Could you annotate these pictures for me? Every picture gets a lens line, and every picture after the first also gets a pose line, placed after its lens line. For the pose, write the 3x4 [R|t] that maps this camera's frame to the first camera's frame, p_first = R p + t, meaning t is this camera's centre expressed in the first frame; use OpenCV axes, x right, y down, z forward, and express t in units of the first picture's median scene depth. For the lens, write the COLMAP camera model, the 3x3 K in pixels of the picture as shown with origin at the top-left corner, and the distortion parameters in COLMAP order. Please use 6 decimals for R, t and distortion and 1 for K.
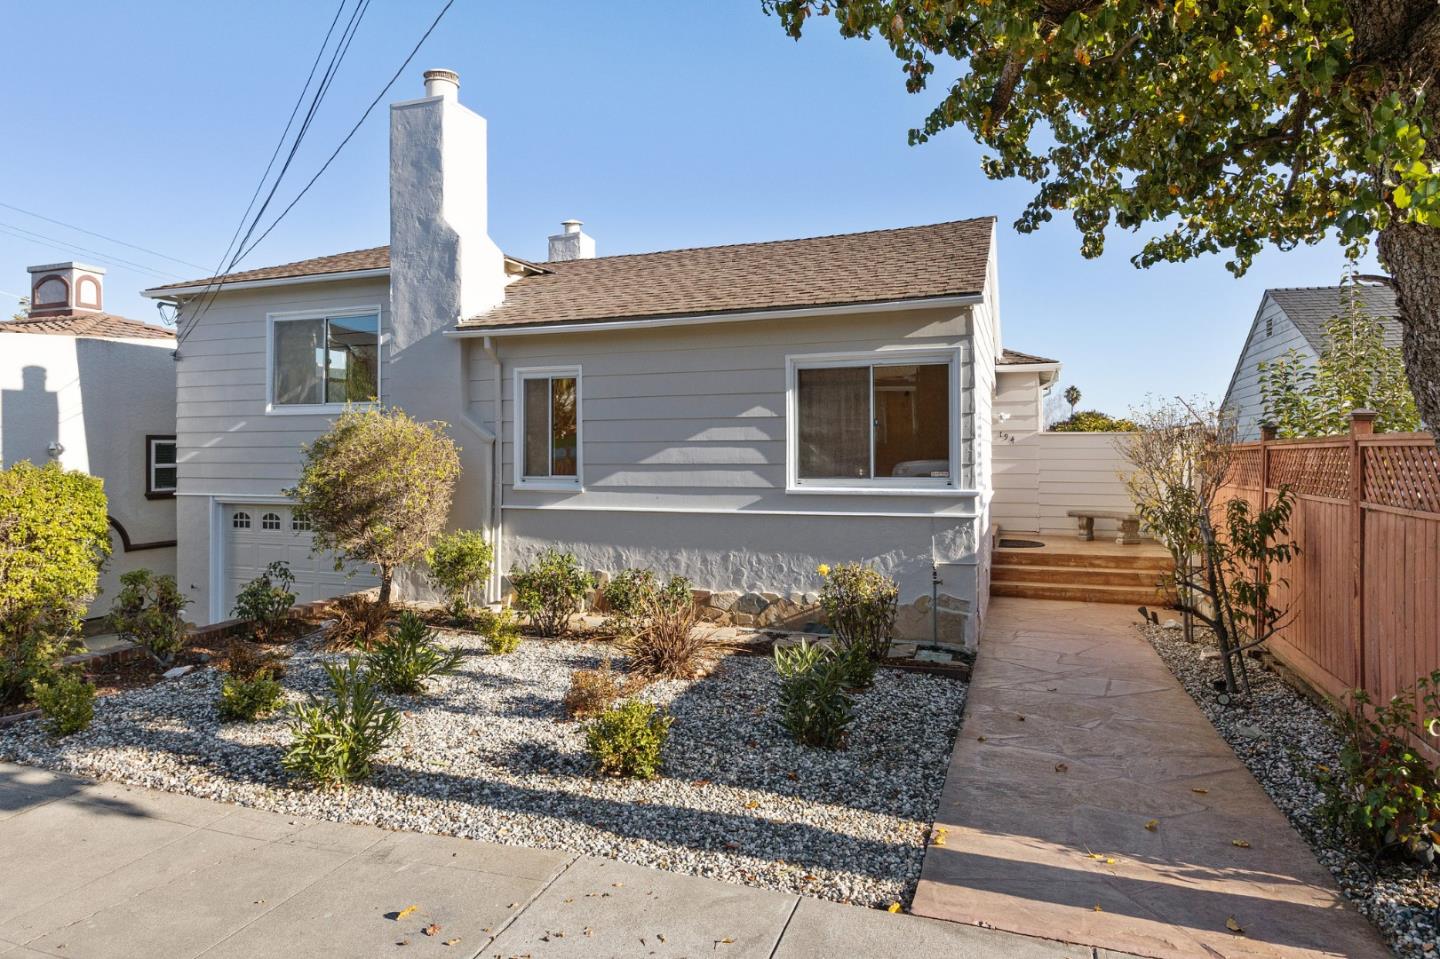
lens RADIAL K [[896.8, 0, 763.6], [0, 896.8, 461.3], [0, 0, 1]] dist [0.002704, 0.010535]
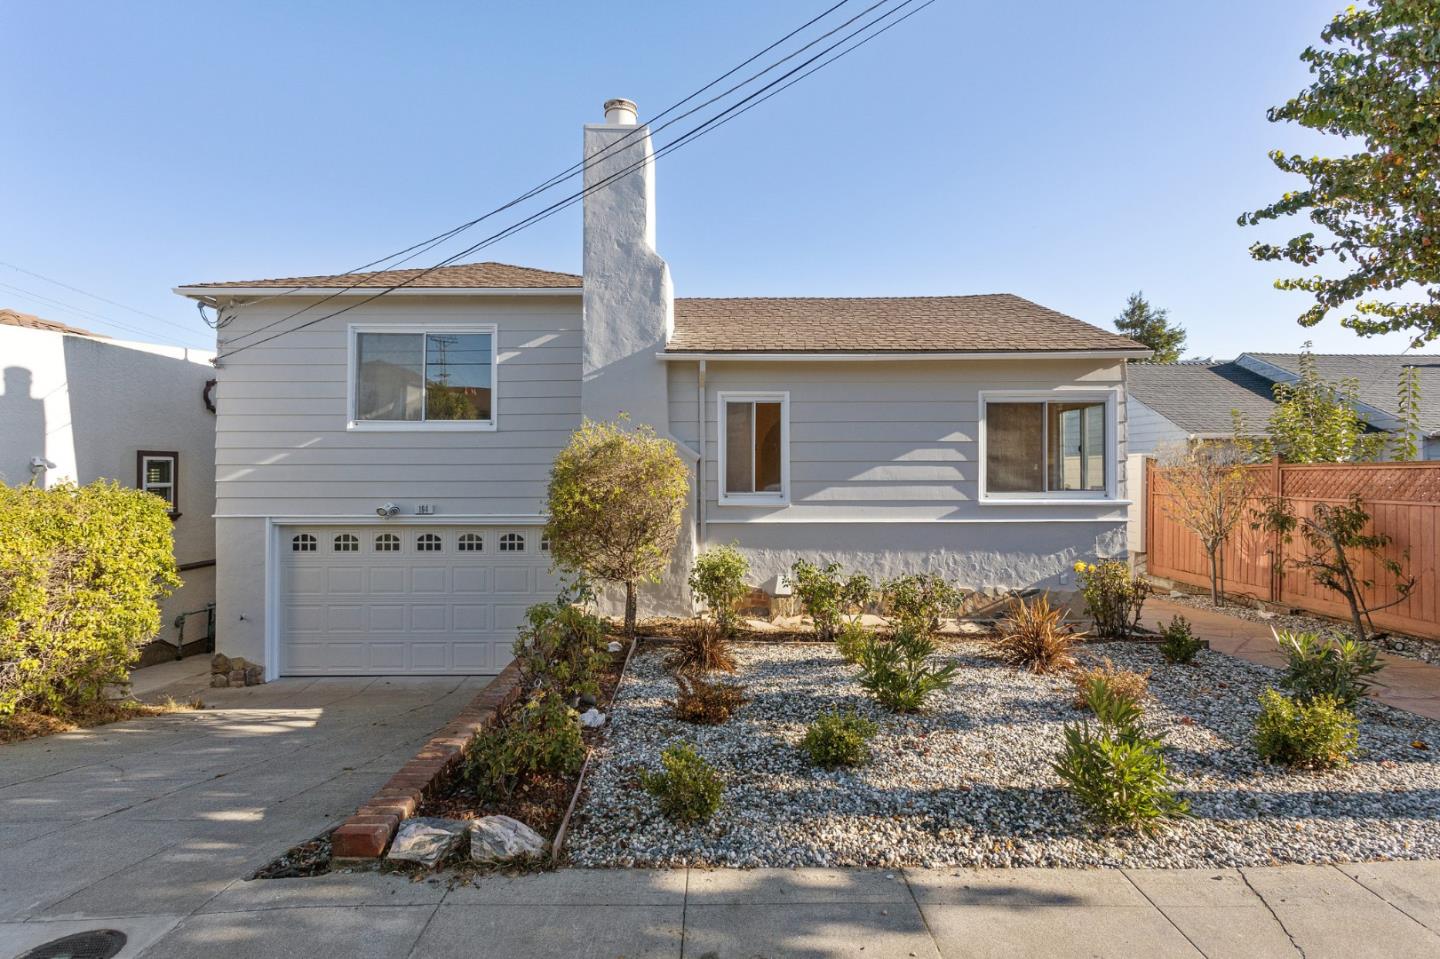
lens RADIAL K [[676.5, 0, 715.5], [0, 676.5, 477.6], [0, 0, 1]] dist [0.002690, 0.002410]
pose [[0.933661, -0.000468, 0.358156, -0.569992], [0.001948, 0.999991, -0.003773, 0.001667], [-0.358151, 0.004220, 0.933654, 0.249192]]
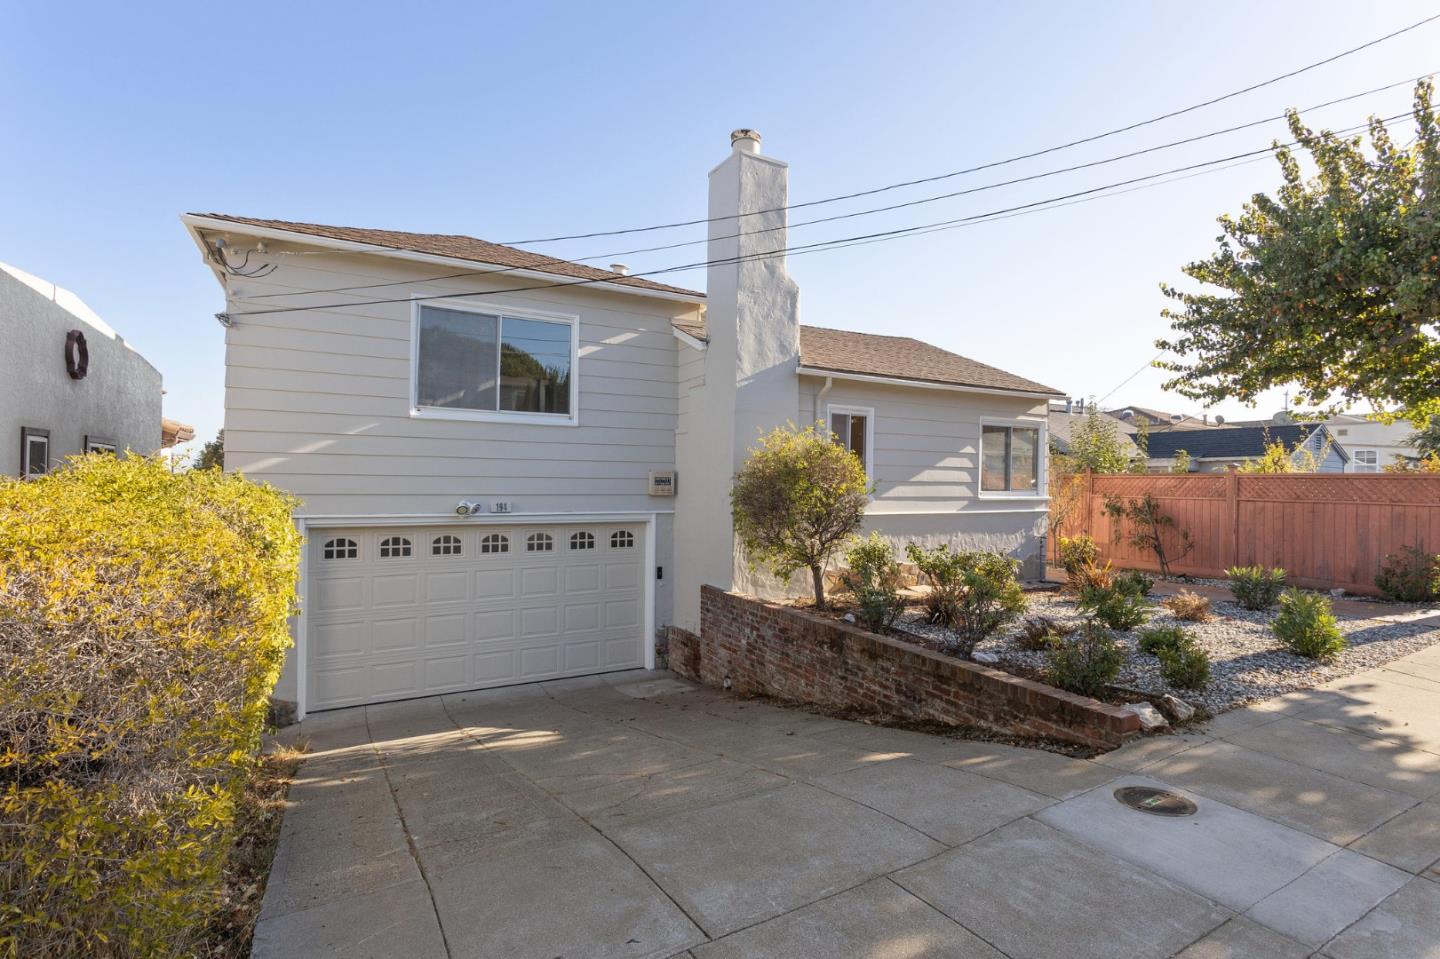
lens RADIAL K [[681.6, 0, 736.4], [0, 681.6, 487.7], [0, 0, 1]] dist [-0.003864, -0.000545]
pose [[0.647509, -0.000037, 0.762058, -1.085791], [-0.009879, 0.999916, 0.008442, 0.005960], [-0.761994, -0.012994, 0.647454, 0.480688]]
